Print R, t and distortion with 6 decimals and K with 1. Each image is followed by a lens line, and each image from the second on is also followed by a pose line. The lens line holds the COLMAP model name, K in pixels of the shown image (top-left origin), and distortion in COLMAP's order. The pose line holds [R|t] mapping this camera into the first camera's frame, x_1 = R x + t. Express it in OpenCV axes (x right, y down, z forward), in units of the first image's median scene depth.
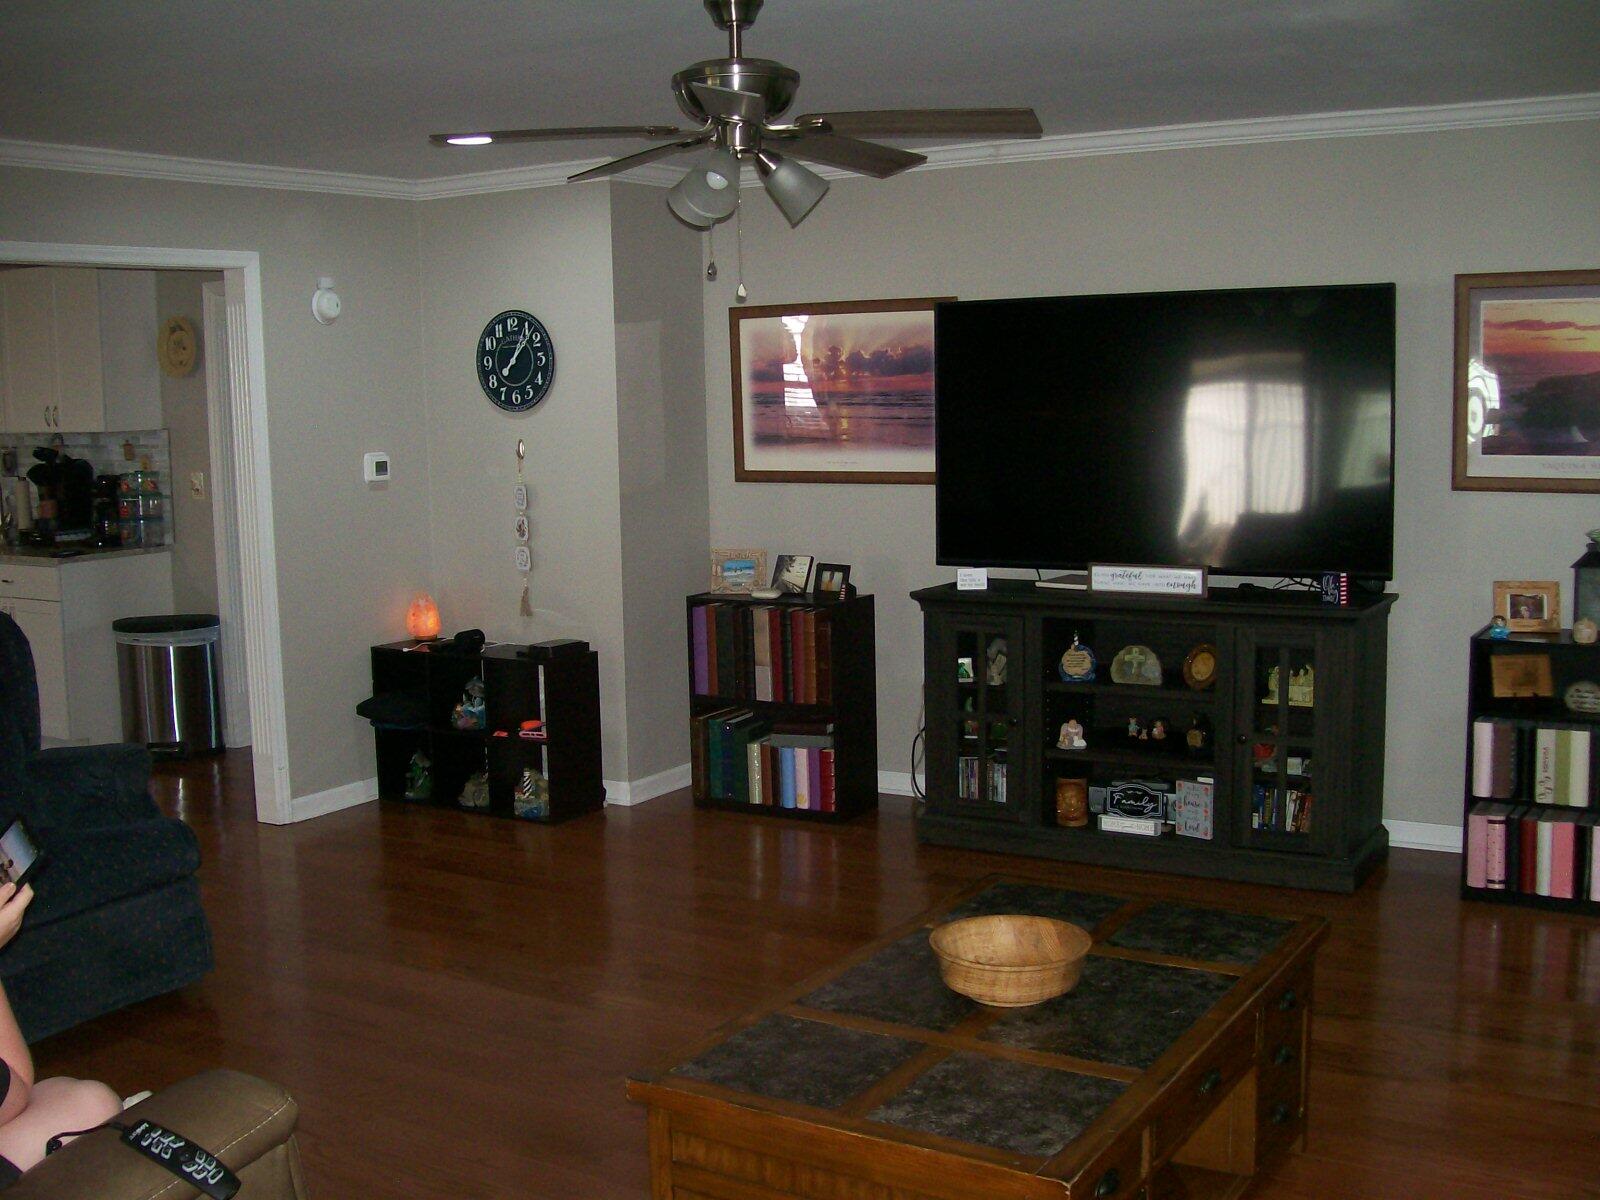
lens RADIAL K [[1719.3, 0, 800.9], [0, 1719.3, 636.4], [0, 0, 1]] dist [-0.181027, 0.063980]
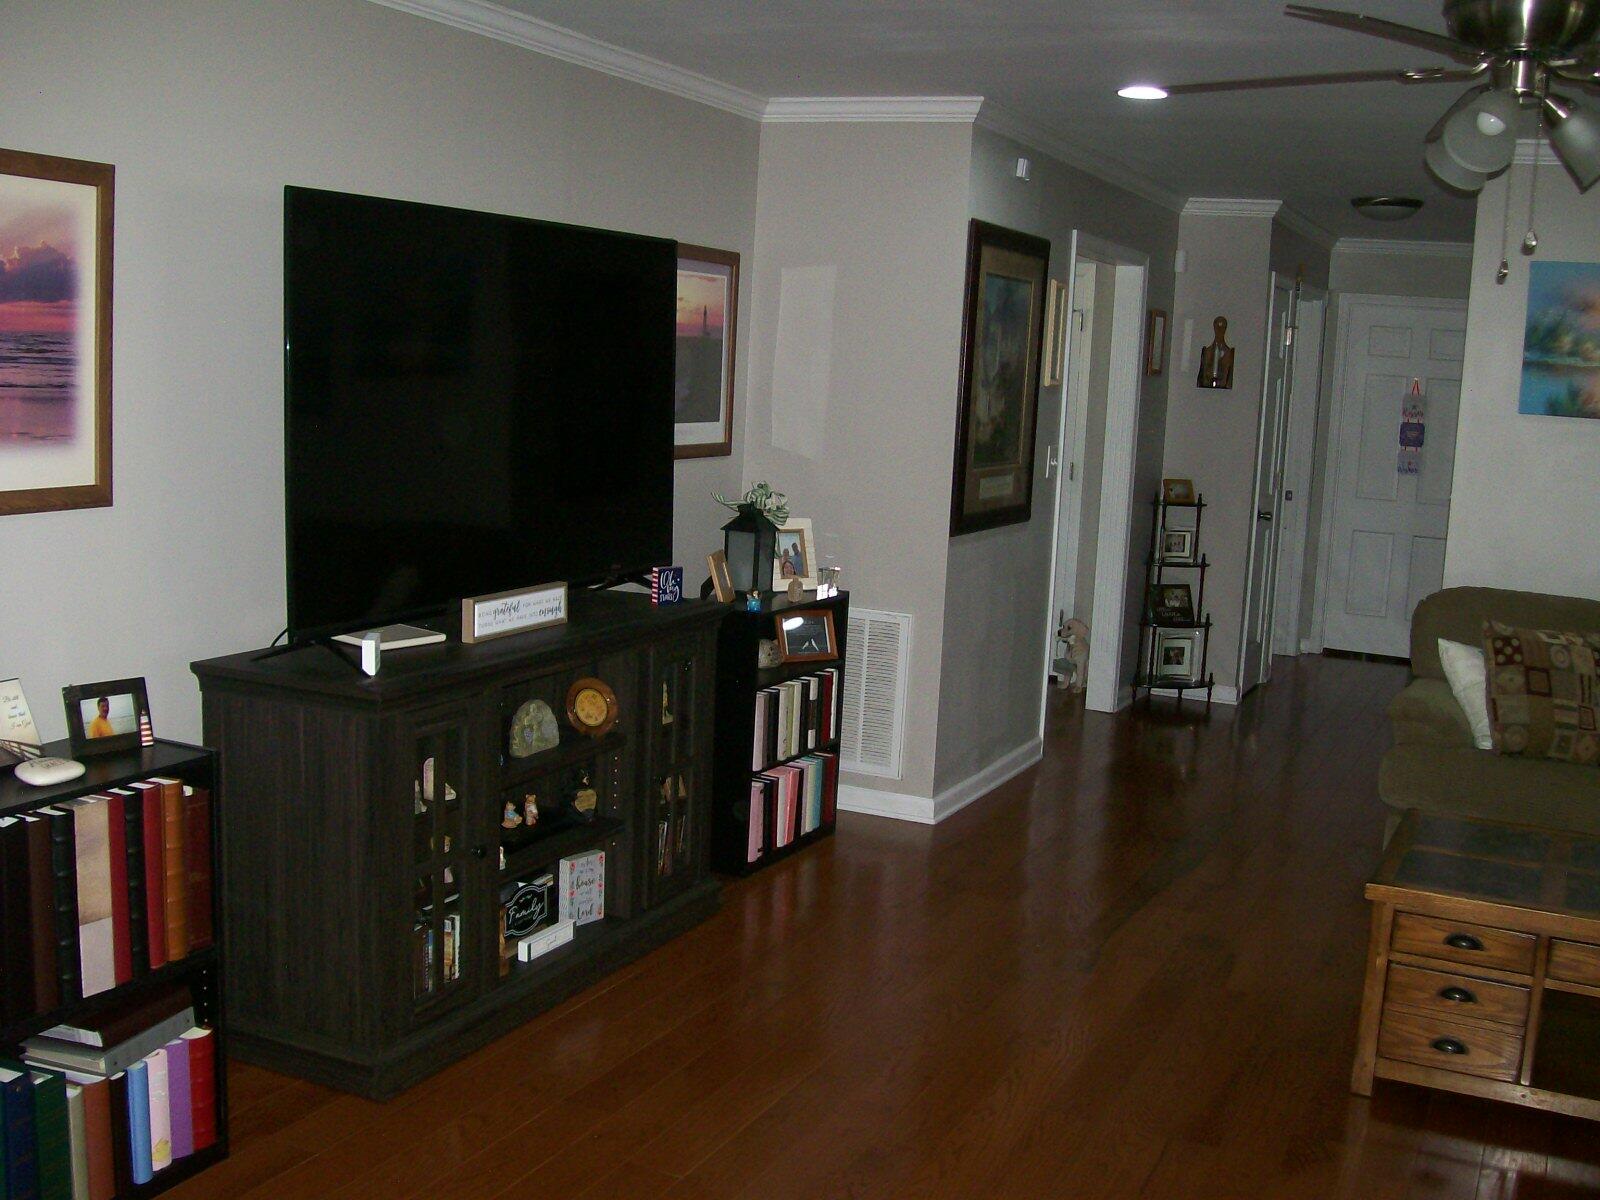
lens RADIAL K [[1738.6, 0, 797.2], [0, 1738.6, 608.1], [0, 0, 1]] dist [-0.188778, 0.155777]
pose [[-0.115966, -0.123520, 0.985543, -0.539081], [0.099435, 0.985809, 0.135254, -0.122038], [-0.988263, 0.113683, -0.102038, 0.948935]]
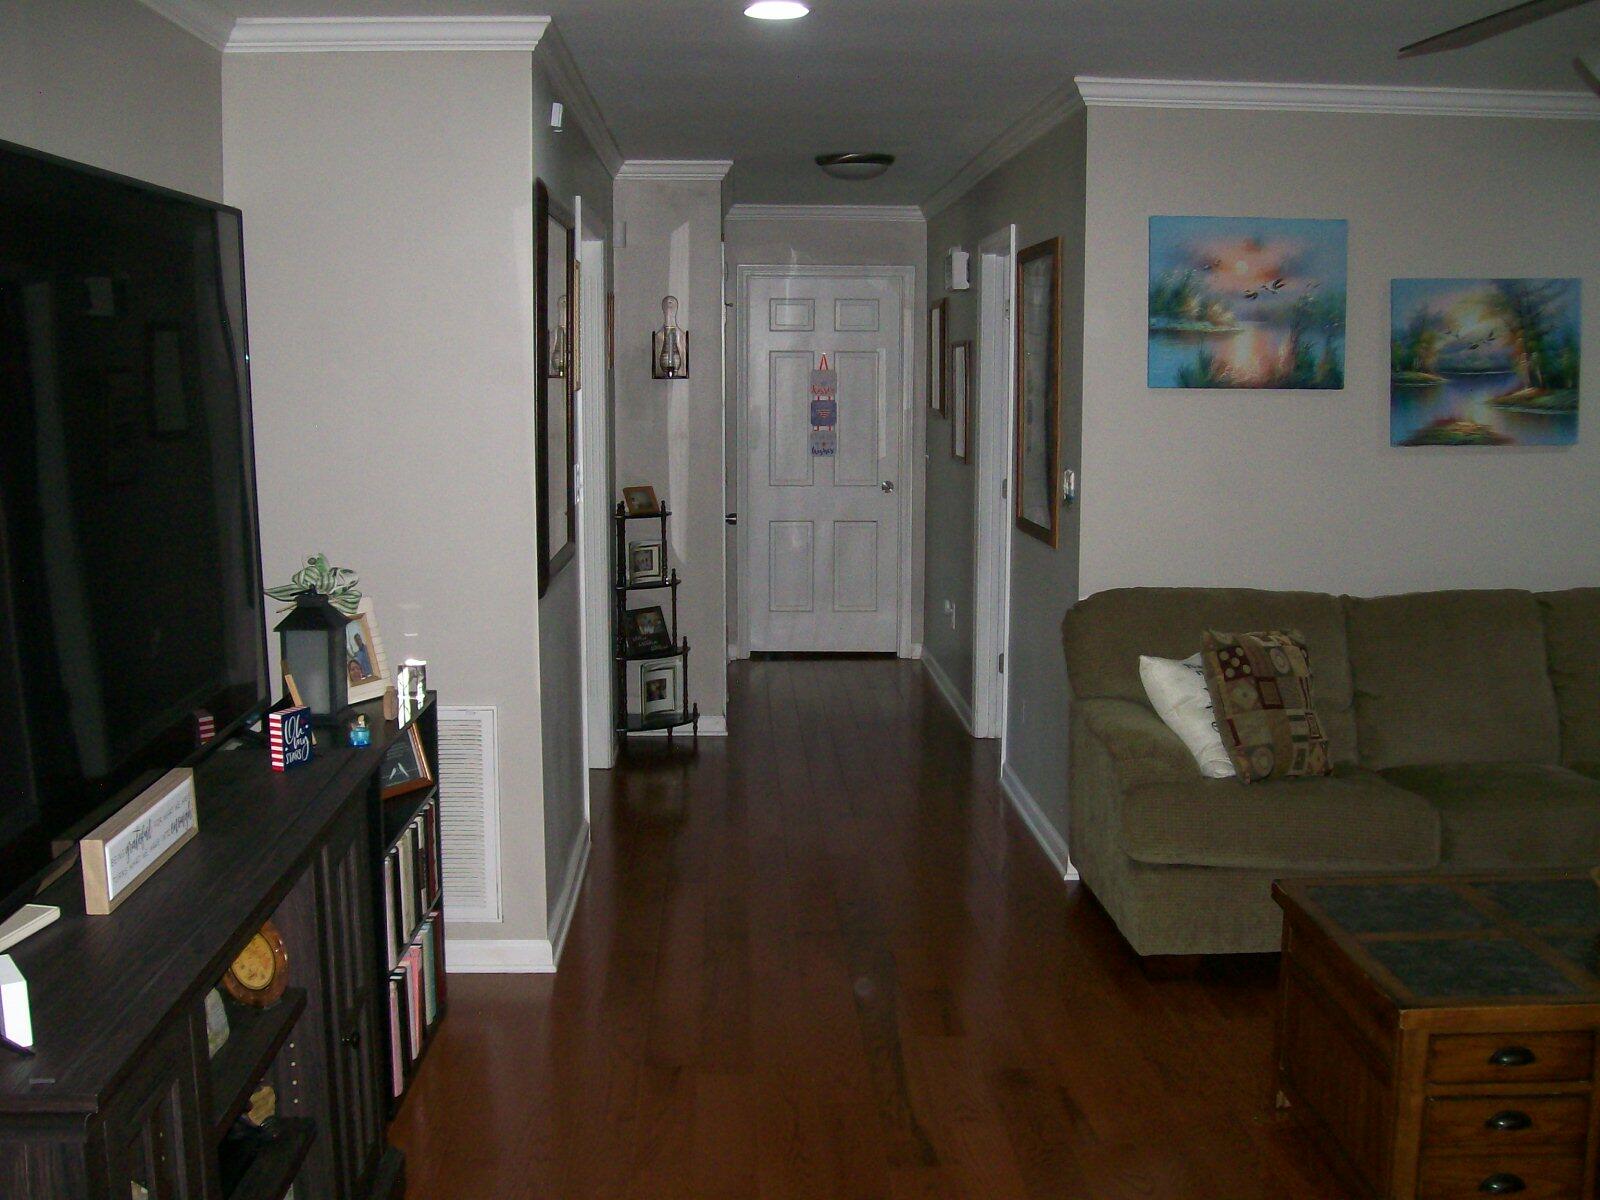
lens RADIAL K [[1738.6, 0, 797.2], [0, 1738.6, 608.1], [0, 0, 1]] dist [-0.188778, 0.155777]
pose [[-0.559227, -0.090126, 0.824101, -0.236838], [0.135671, 0.970721, 0.198226, -0.150699], [-0.817838, 0.222660, -0.530626, 1.070485]]
